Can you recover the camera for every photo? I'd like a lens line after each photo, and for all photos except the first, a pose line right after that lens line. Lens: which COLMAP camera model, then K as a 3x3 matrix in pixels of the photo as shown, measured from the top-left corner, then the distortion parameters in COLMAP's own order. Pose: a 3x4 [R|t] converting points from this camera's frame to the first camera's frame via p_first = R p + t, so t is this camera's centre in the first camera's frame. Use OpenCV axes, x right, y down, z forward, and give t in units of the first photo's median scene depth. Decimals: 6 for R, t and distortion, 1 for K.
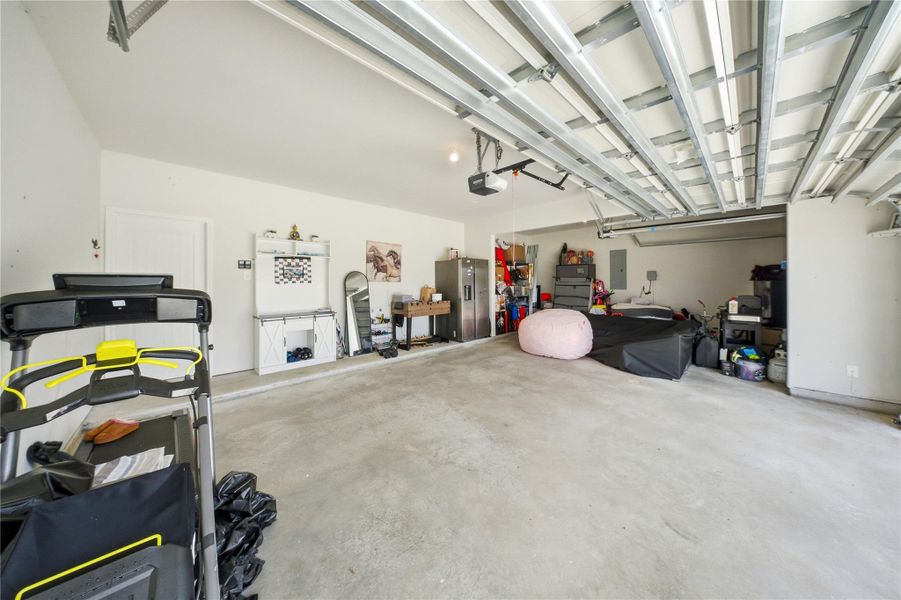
lens RADIAL K [[260.6, 0, 454.3], [0, 260.6, 294.1], [0, 0, 1]] dist [0.008538, -0.004423]
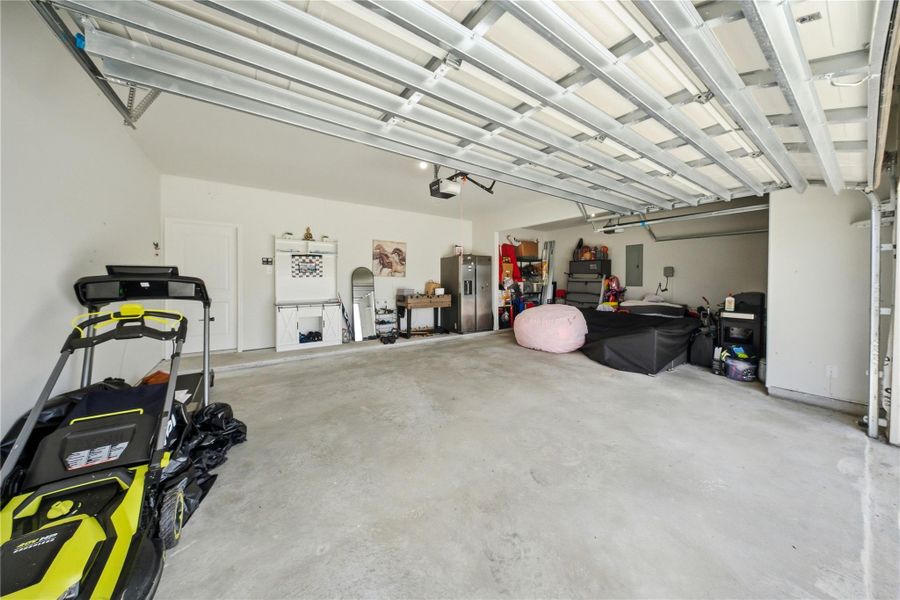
lens RADIAL K [[260.3, 0, 453.8], [0, 260.3, 294.1], [0, 0, 1]] dist [0.008538, -0.004423]
pose [[0.990387, 0.012734, -0.137739, 0.206402], [-0.011206, 0.999867, 0.011865, 0.014330], [0.137872, -0.010208, 0.990397, -0.080021]]
